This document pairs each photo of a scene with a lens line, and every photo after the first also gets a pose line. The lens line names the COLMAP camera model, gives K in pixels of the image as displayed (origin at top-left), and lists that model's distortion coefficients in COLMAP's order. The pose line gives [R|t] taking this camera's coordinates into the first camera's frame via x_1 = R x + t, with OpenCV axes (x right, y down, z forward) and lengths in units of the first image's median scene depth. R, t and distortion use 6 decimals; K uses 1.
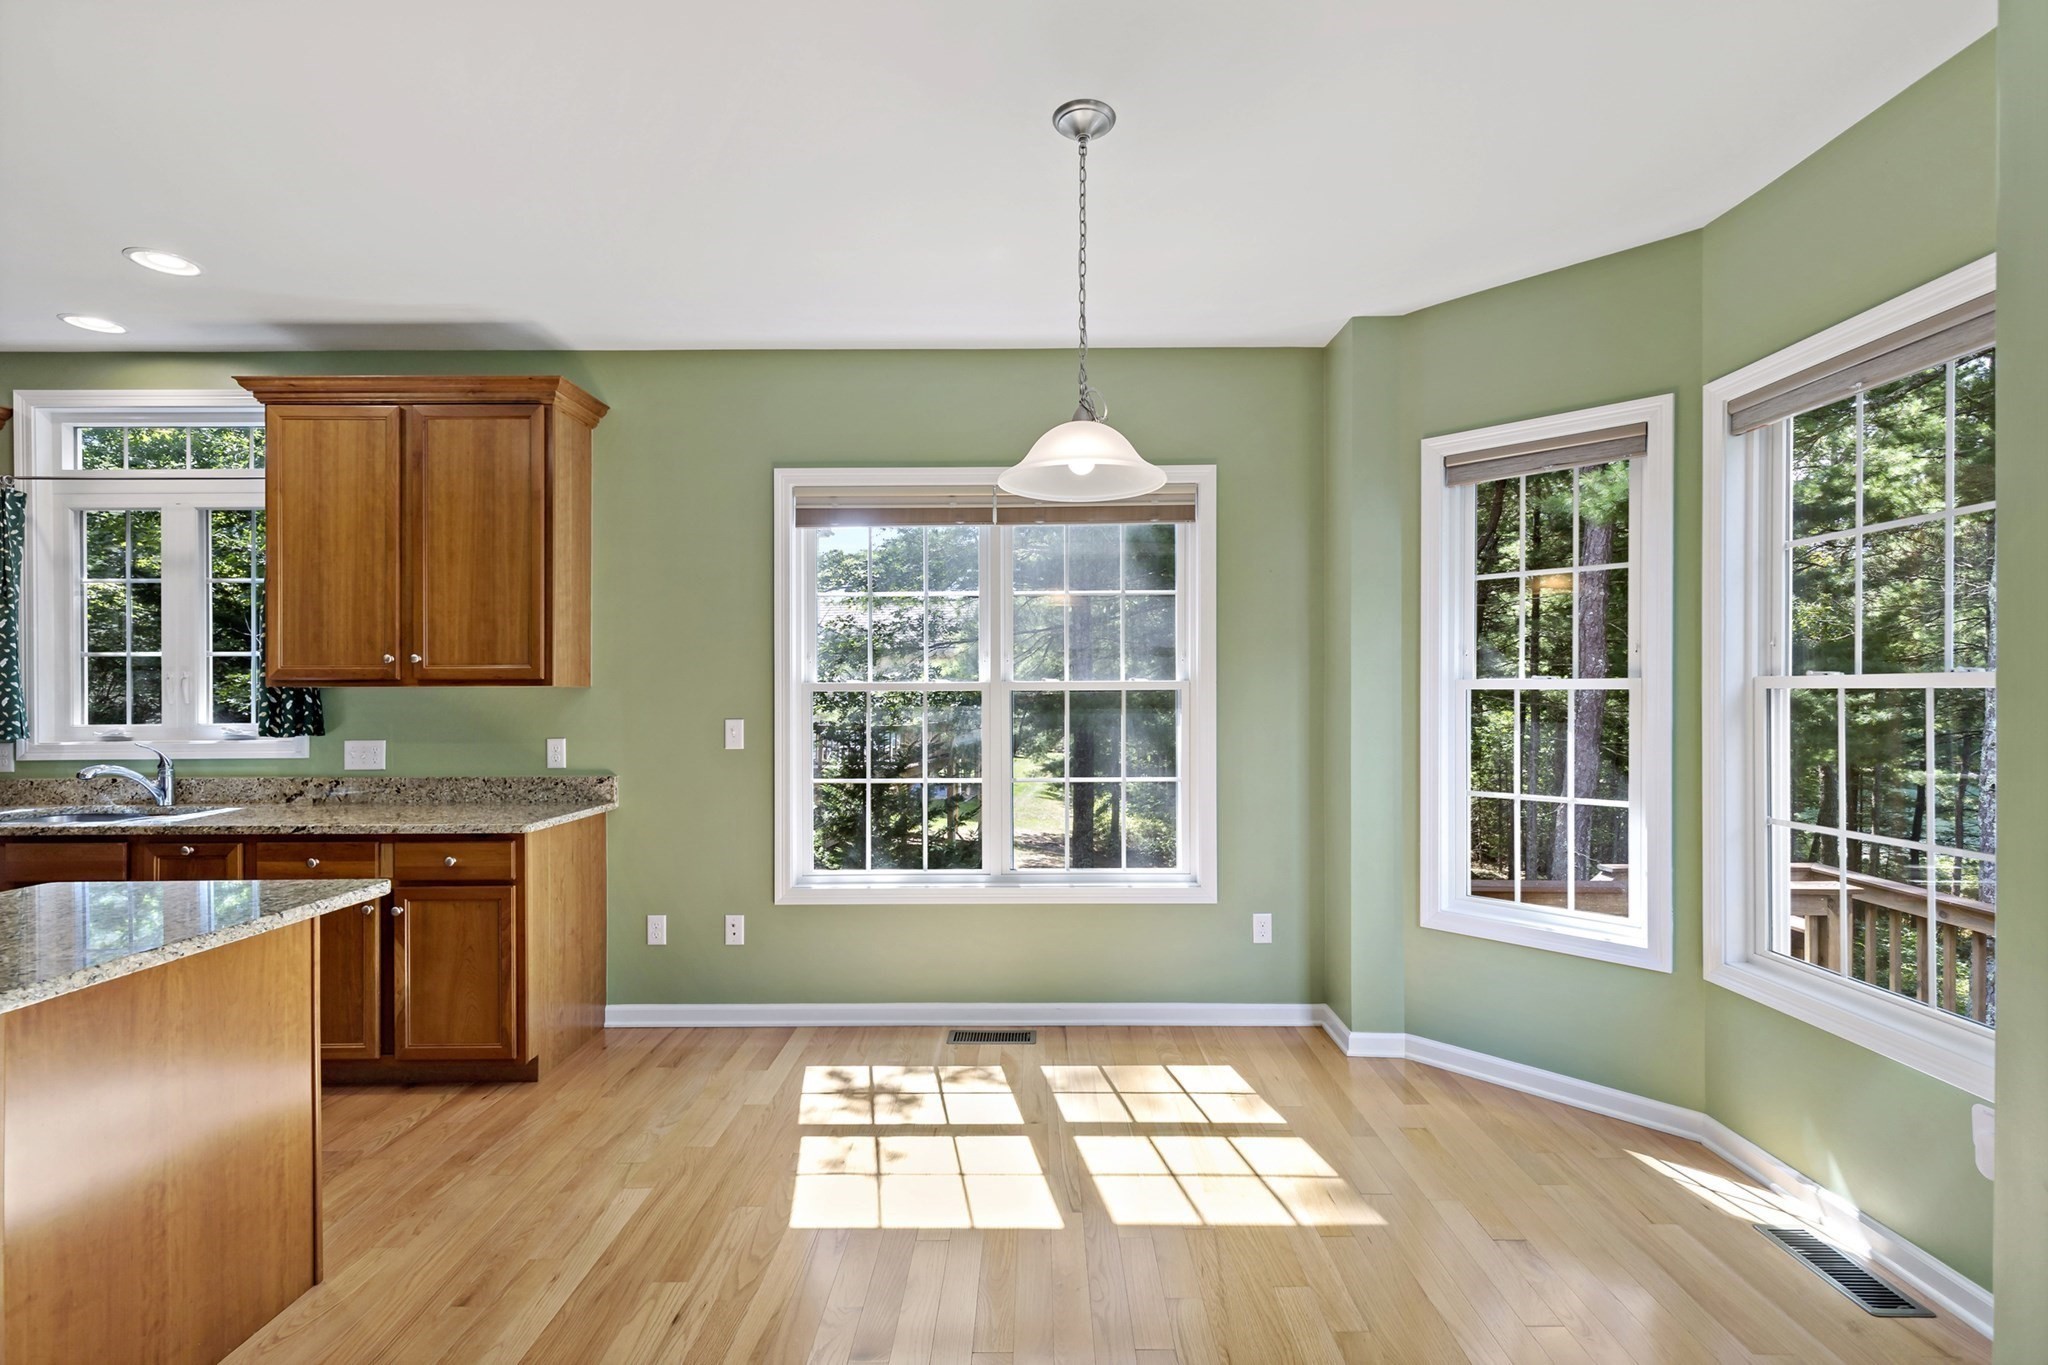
lens RADIAL K [[926.5, 0, 1036.3], [0, 926.5, 690.4], [0, 0, 1]] dist [0.009613, -0.001702]
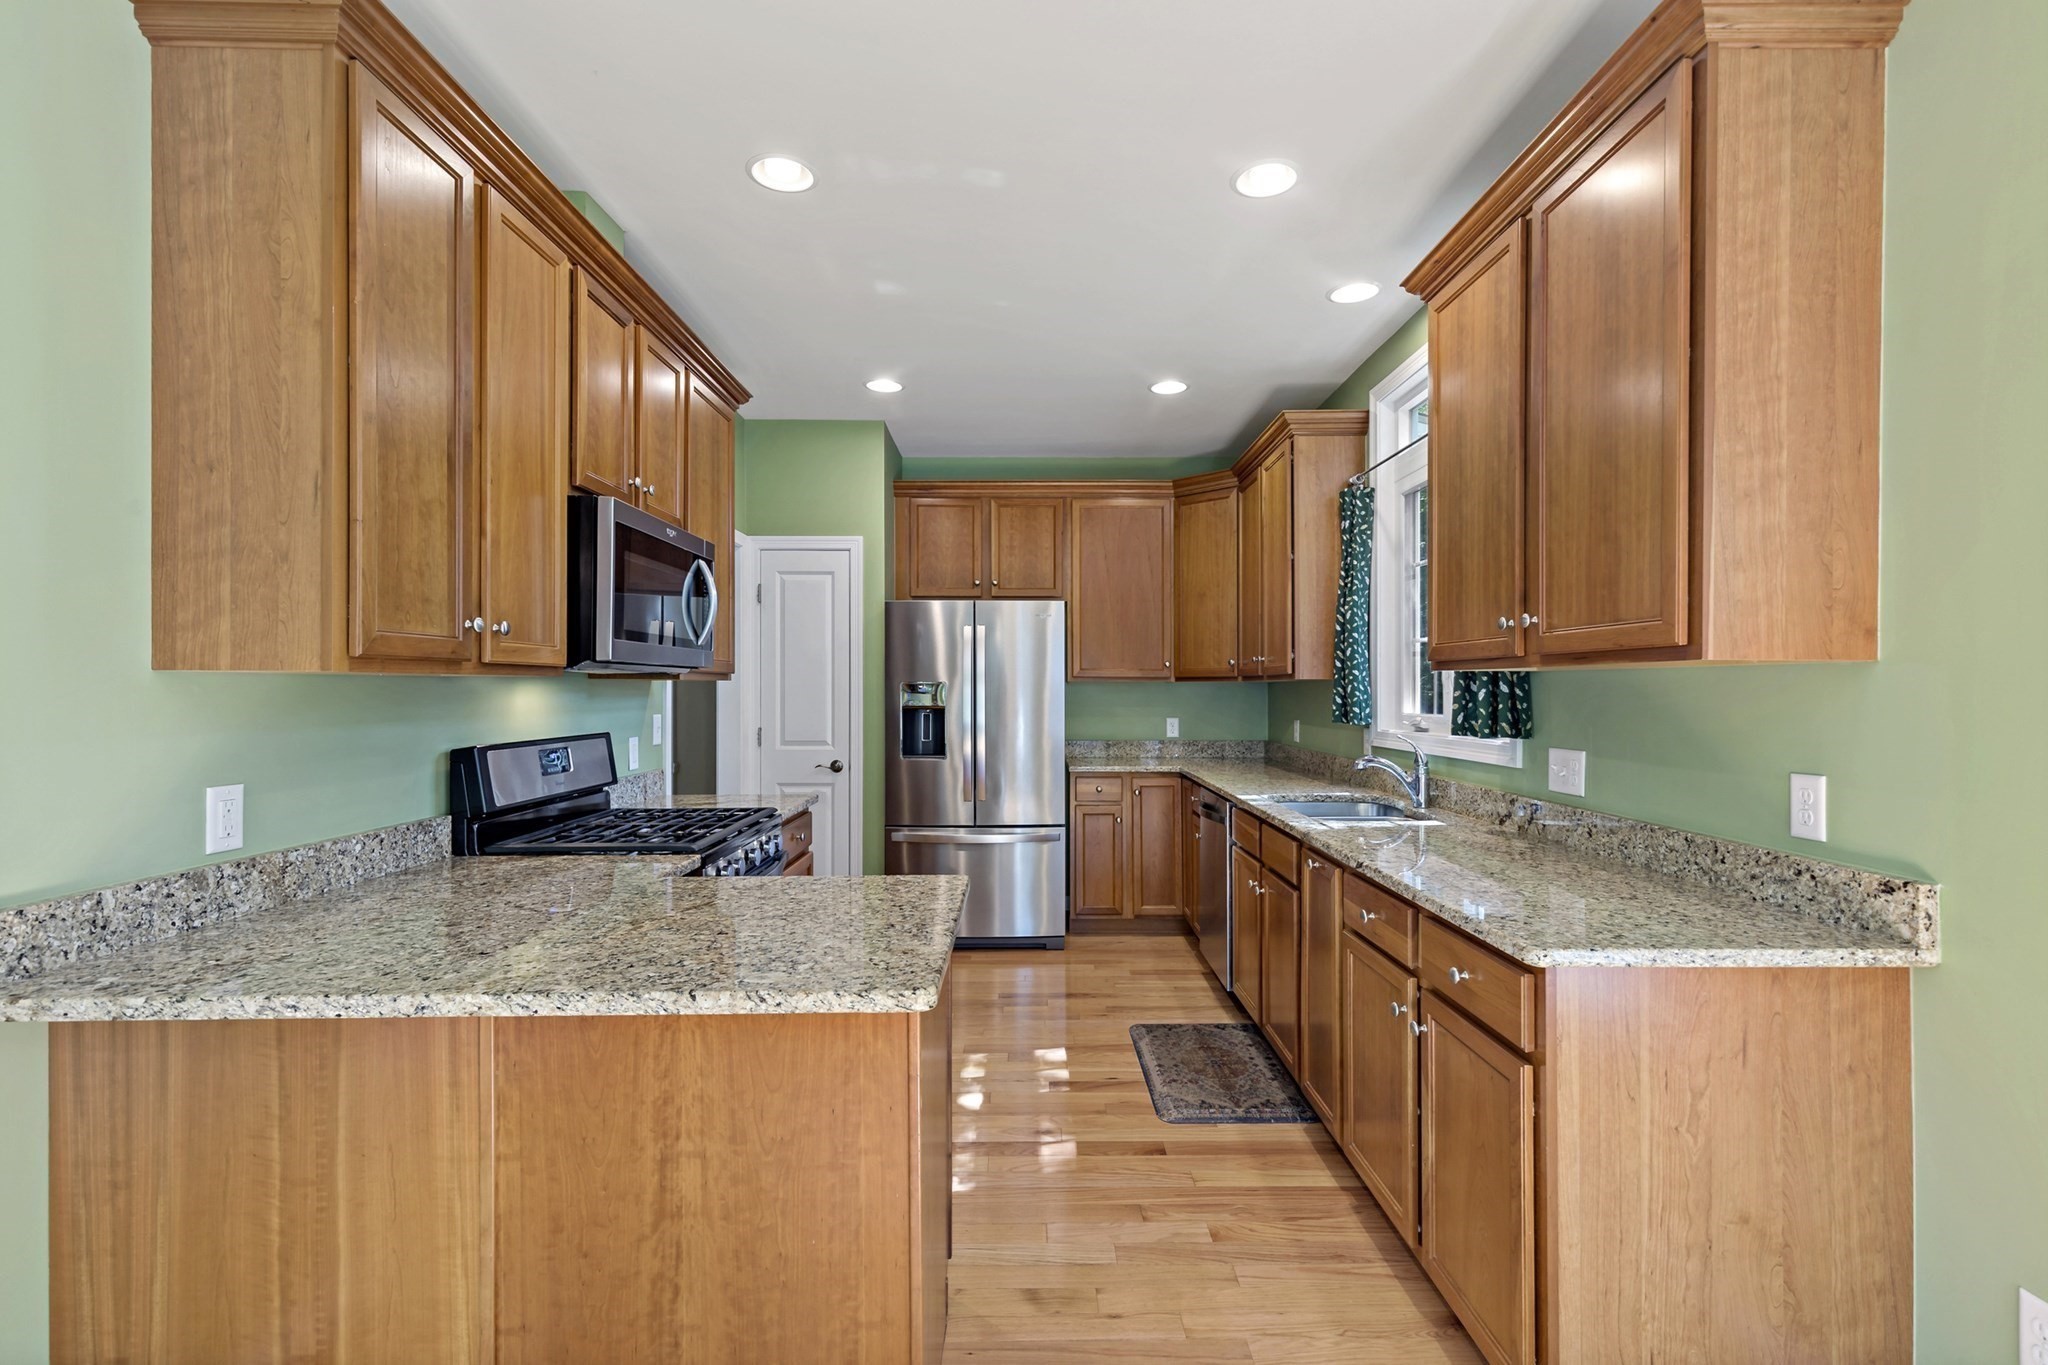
lens RADIAL K [[926.5, 0, 1034.2], [0, 926.5, 686.9], [0, 0, 1]] dist [0.009613, -0.001702]
pose [[0.012614, 0.002423, -0.999918, -0.066346], [0.004216, 0.999988, 0.002477, 0.006367], [0.999912, -0.004247, 0.012603, 0.678778]]
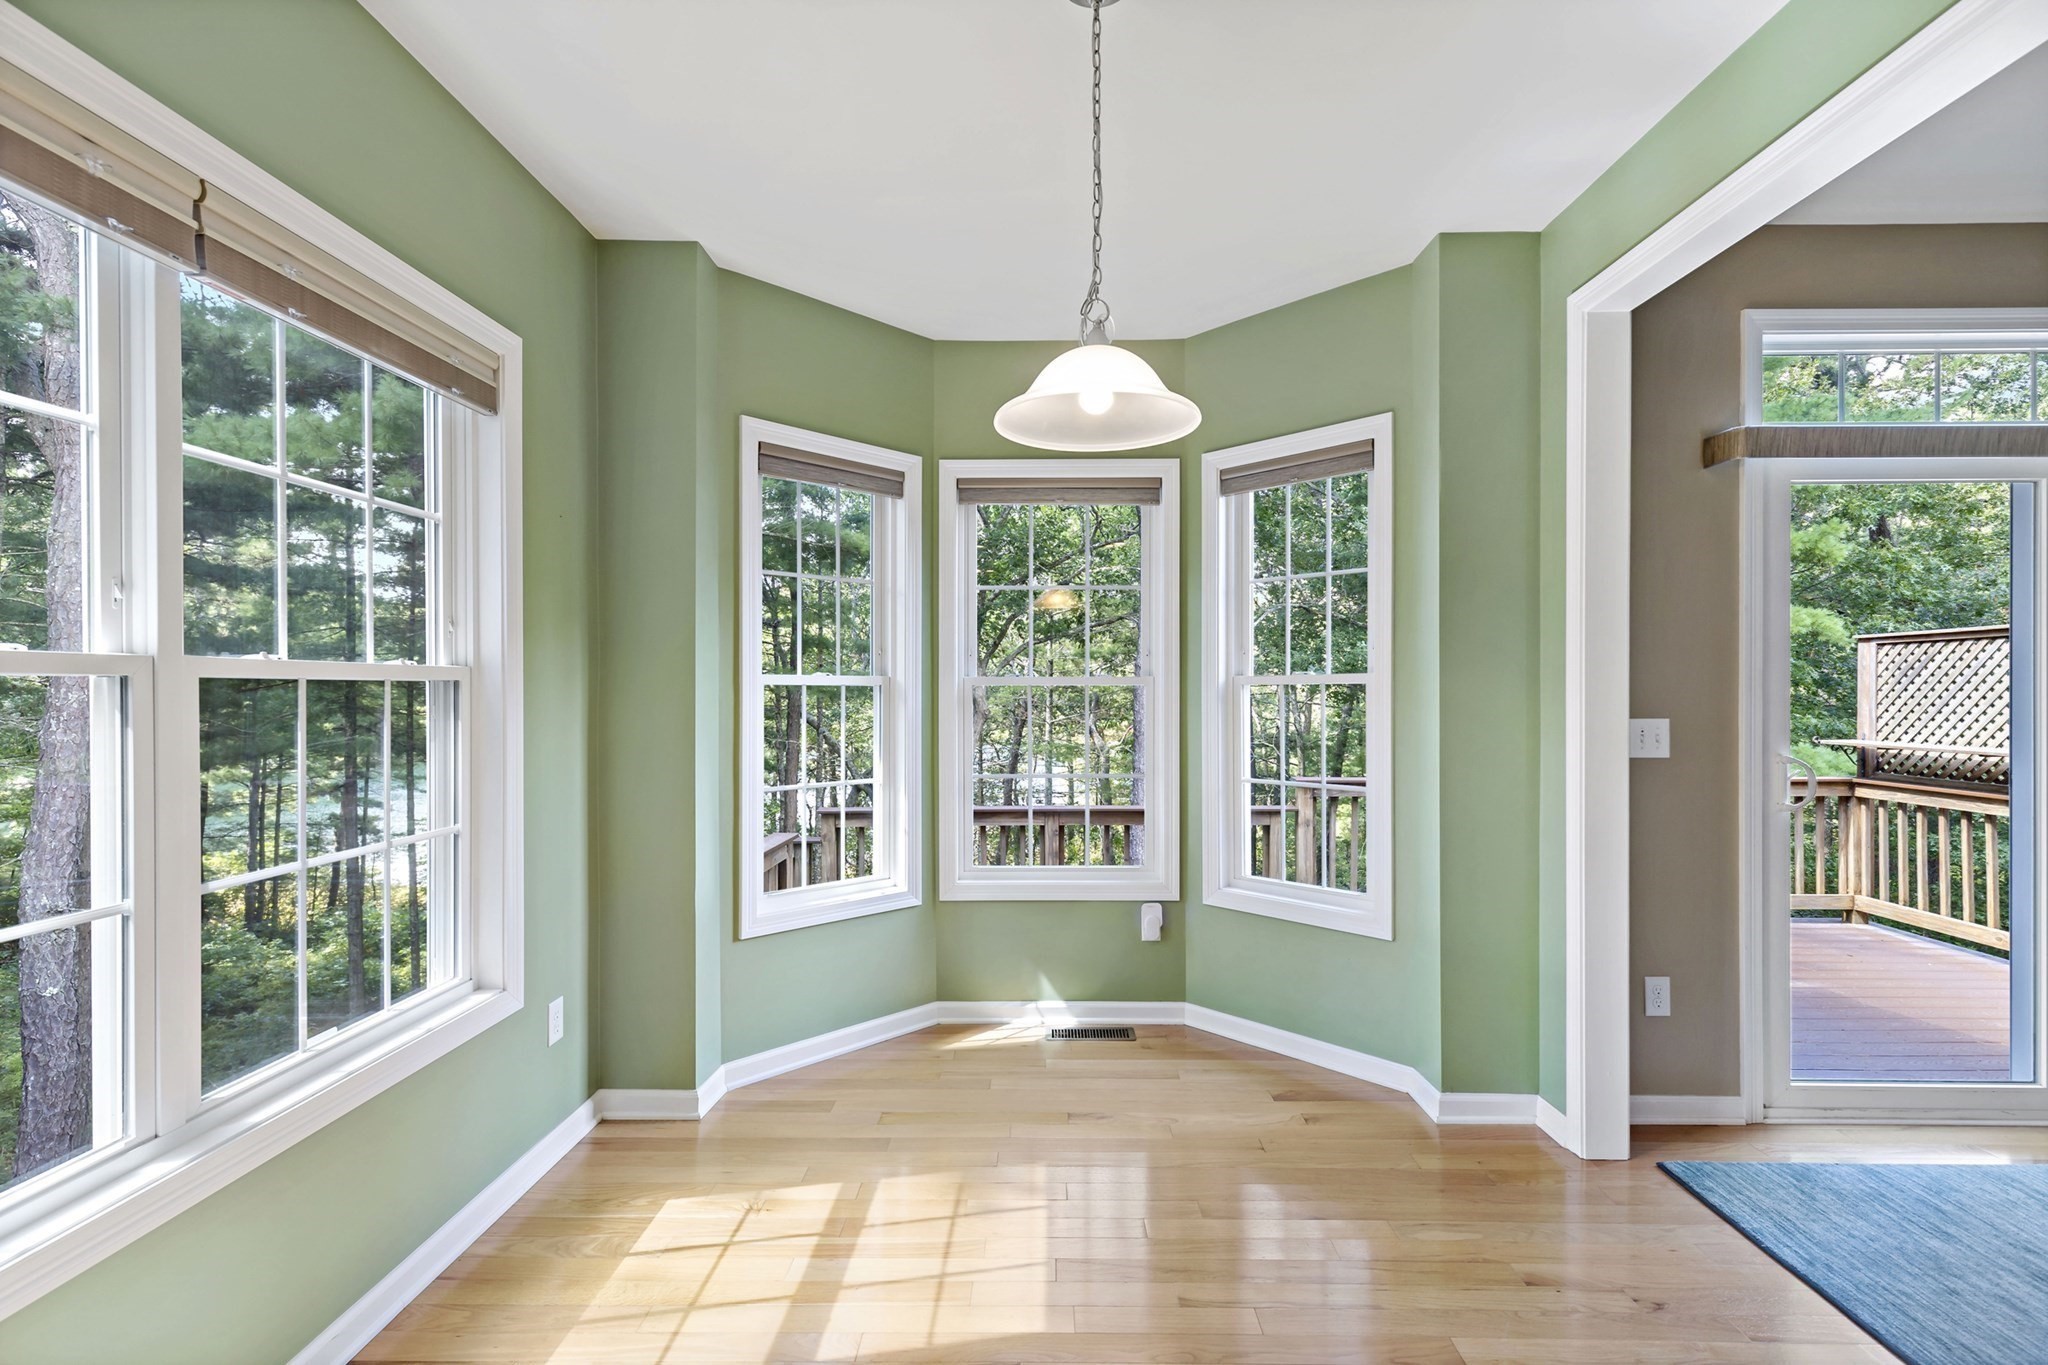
lens RADIAL K [[926.5, 0, 1037.0], [0, 926.5, 693.9], [0, 0, 1]] dist [0.009613, -0.001702]
pose [[0.005518, 0.001234, 0.999984, -0.506791], [-0.002303, 0.999997, -0.001222, 0.009339], [-0.999982, -0.002296, 0.005521, 0.694677]]
